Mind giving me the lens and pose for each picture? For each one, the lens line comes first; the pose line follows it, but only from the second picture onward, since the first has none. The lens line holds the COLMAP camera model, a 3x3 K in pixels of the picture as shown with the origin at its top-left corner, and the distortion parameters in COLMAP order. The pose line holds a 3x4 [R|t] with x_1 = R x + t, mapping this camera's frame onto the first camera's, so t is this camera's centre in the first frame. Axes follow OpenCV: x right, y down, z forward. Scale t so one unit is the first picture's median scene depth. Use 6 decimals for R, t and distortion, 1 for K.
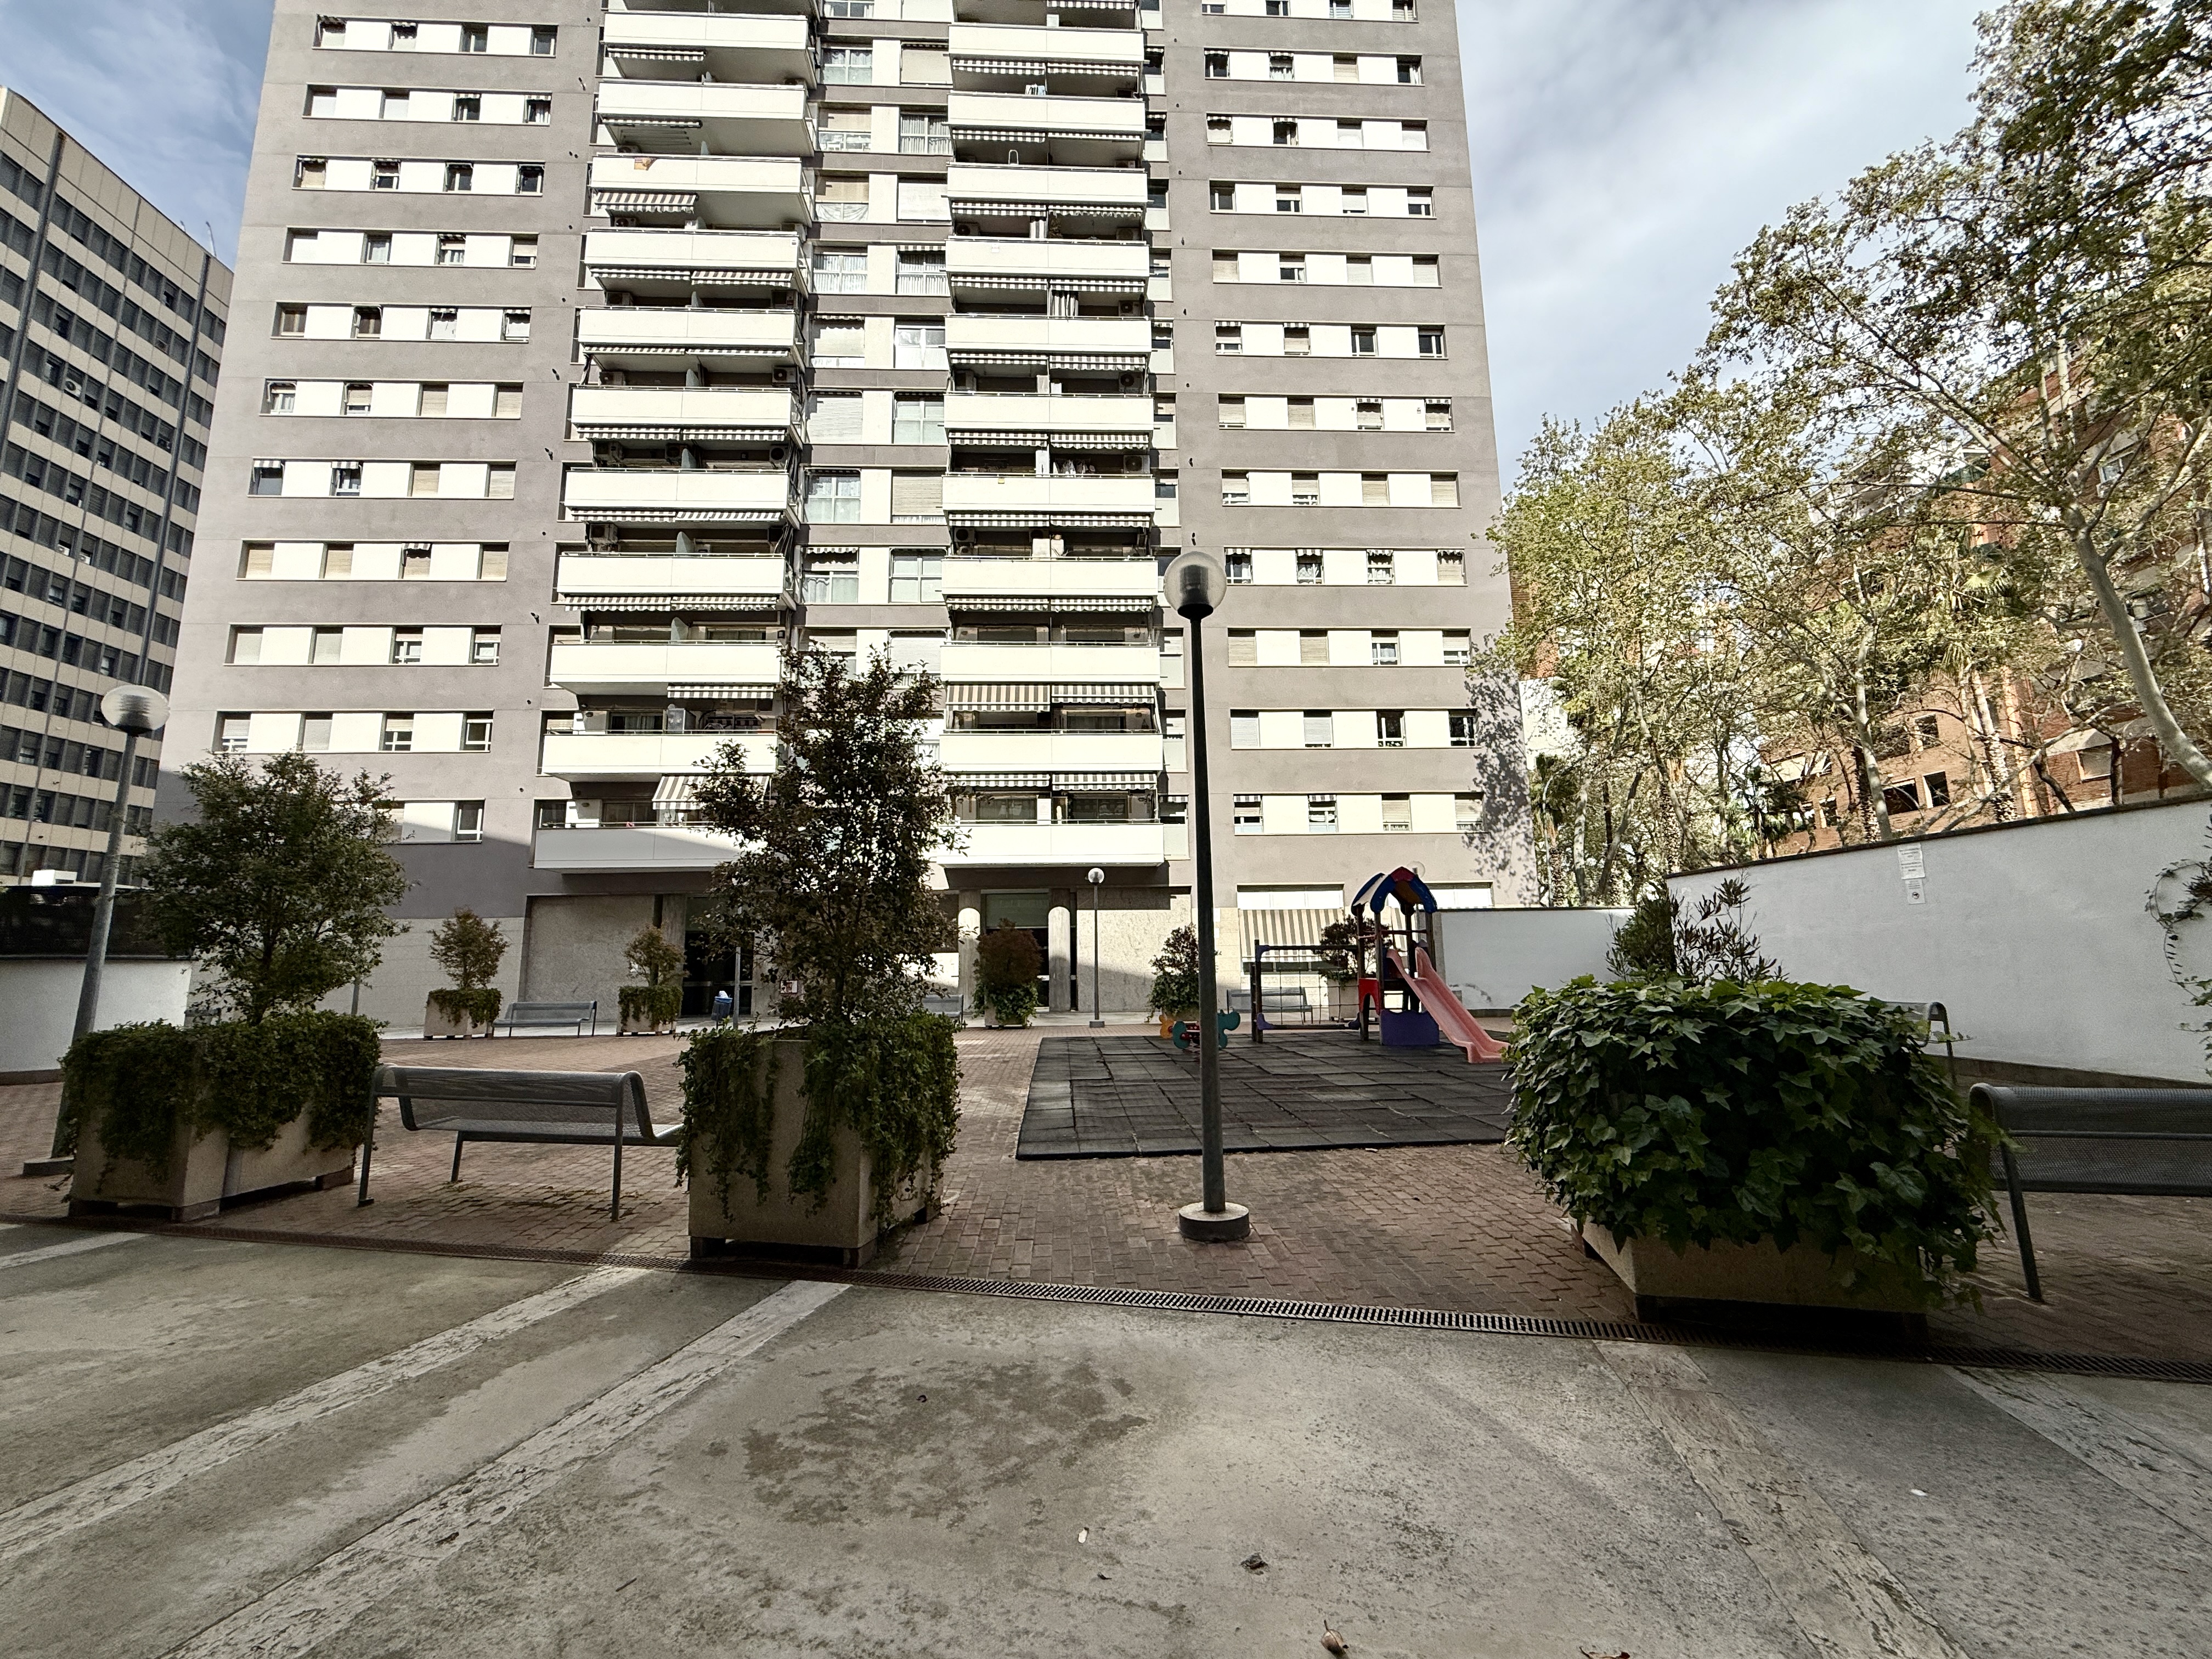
lens RADIAL K [[876.8, 0, 1115.9], [0, 876.8, 830.7], [0, 0, 1]] dist [0.001803, -0.000486]
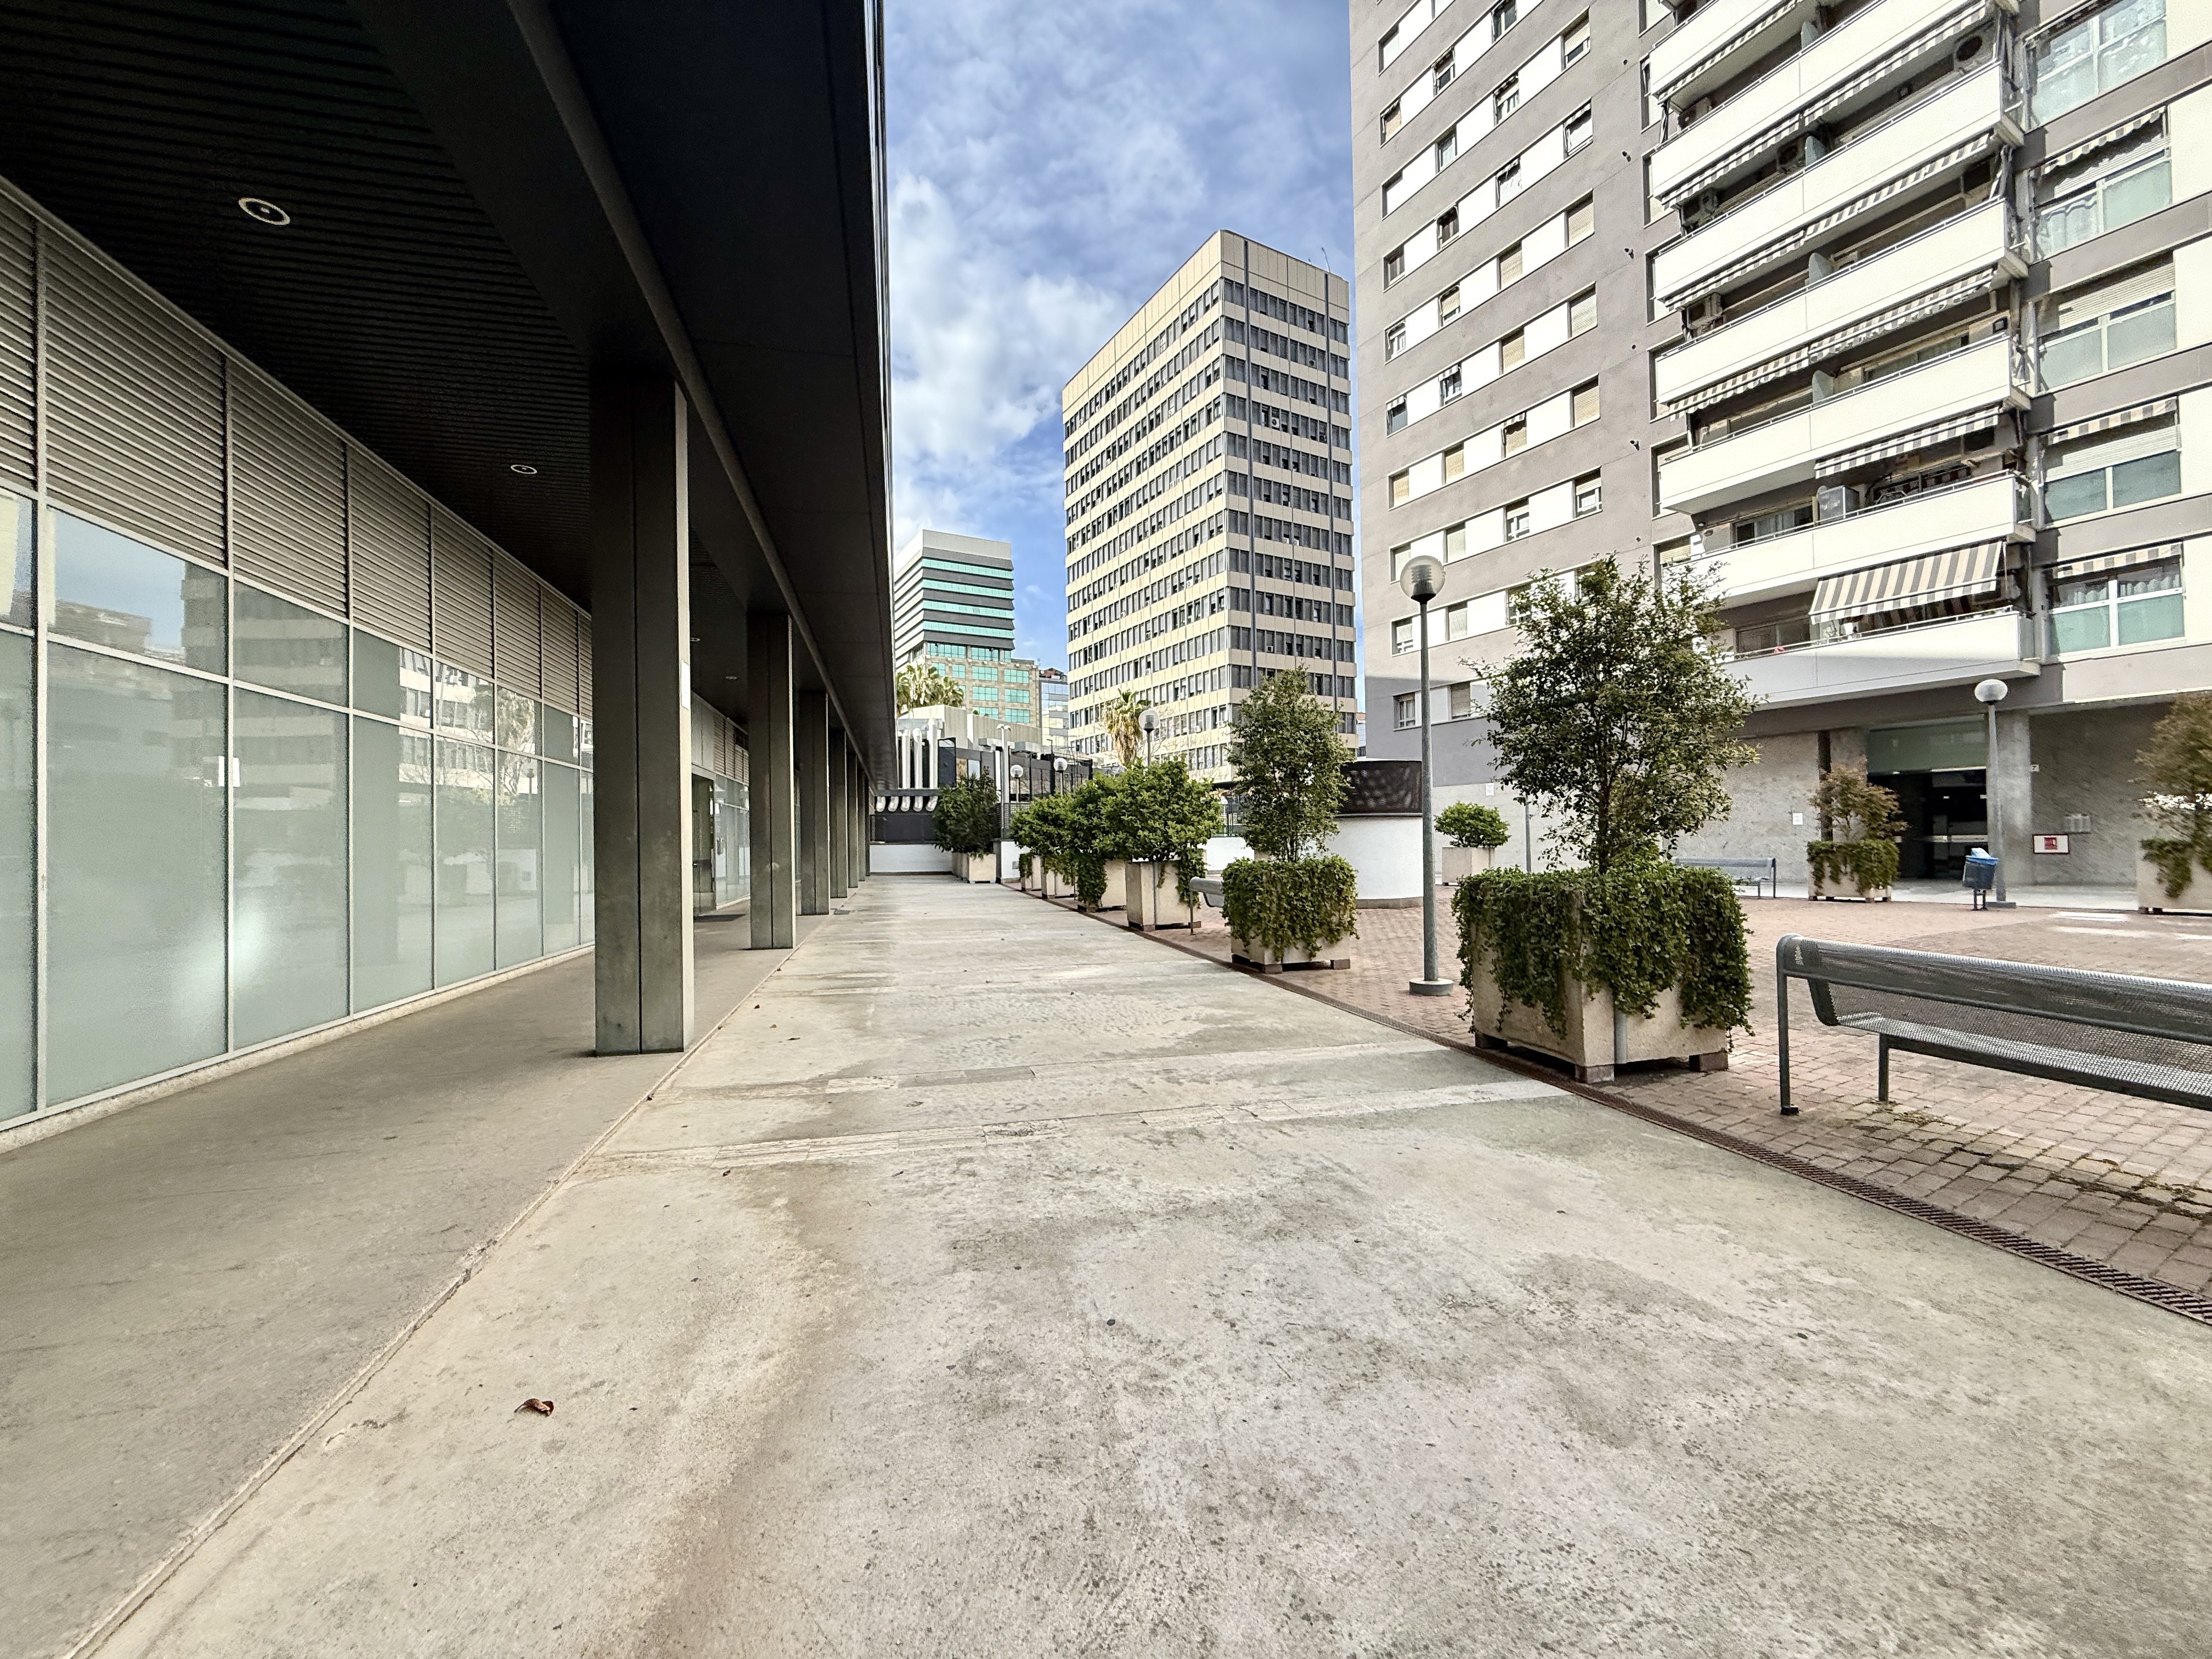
lens RADIAL K [[876.8, 0, 1102.6], [0, 876.8, 826.4], [0, 0, 1]] dist [0.001803, -0.000486]
pose [[0.448760, -0.009168, -0.893605, -0.095571], [0.148401, 0.986828, 0.064402, 0.009184], [0.881244, -0.161513, 0.444210, 0.037970]]
